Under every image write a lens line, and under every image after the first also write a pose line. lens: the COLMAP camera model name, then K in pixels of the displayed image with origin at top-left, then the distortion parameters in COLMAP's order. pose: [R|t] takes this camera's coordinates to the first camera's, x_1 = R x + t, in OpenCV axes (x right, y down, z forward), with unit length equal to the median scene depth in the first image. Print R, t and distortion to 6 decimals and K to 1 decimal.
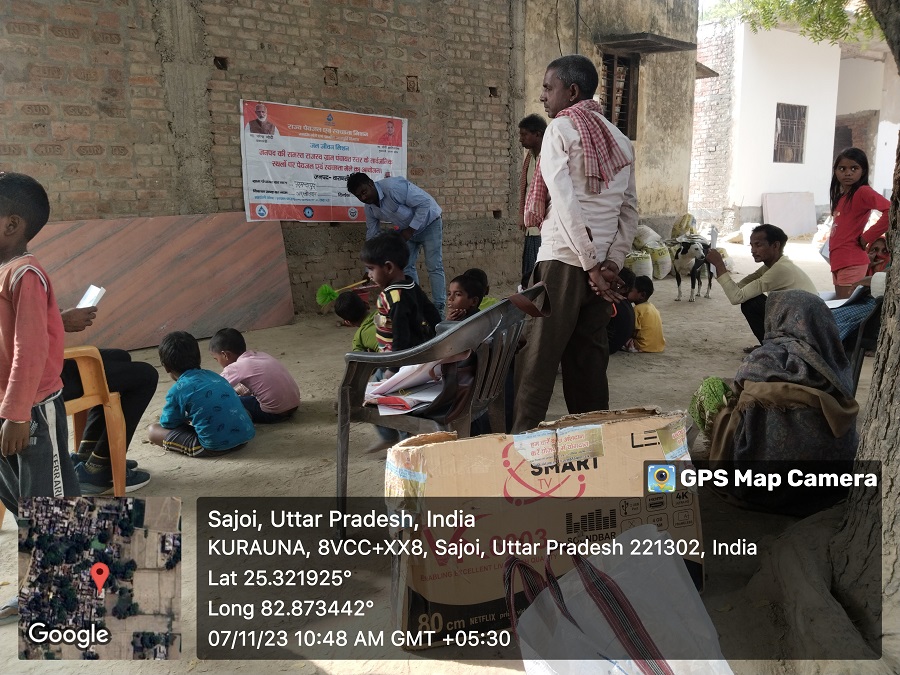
lens RADIAL K [[693.8, 0, 449.4], [0, 693.8, 328.0], [0, 0, 1]] dist [0.069331, -0.141211]
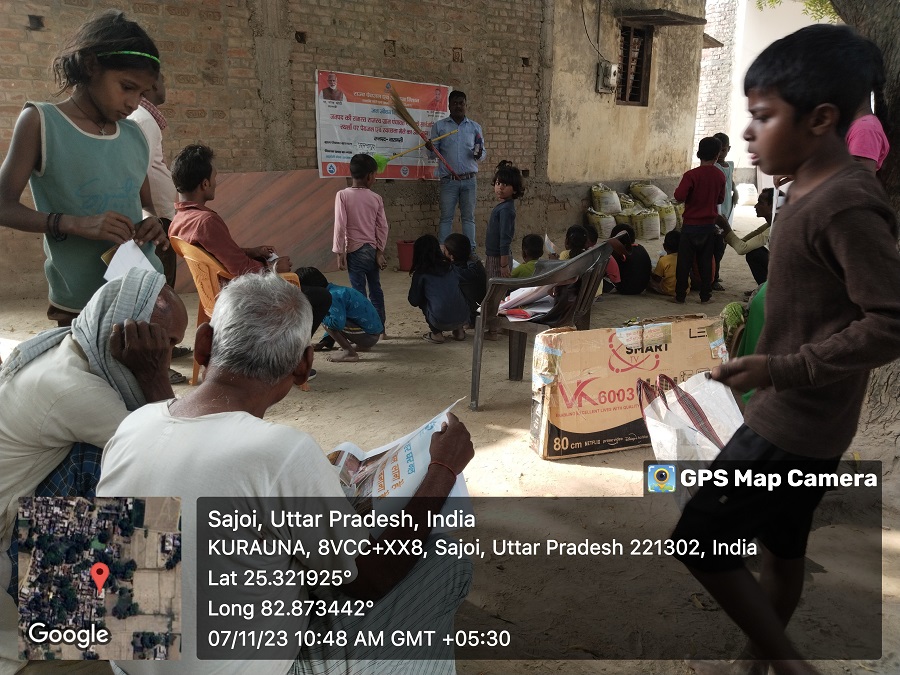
lens RADIAL K [[693.8, 0, 449.4], [0, 693.8, 328.0], [0, 0, 1]] dist [0.069331, -0.141211]
pose [[0.999681, 0.014086, 0.020983, -0.095421], [-0.015430, 0.997743, 0.065350, 0.016821], [-0.020015, -0.065653, 0.997642, -0.169863]]
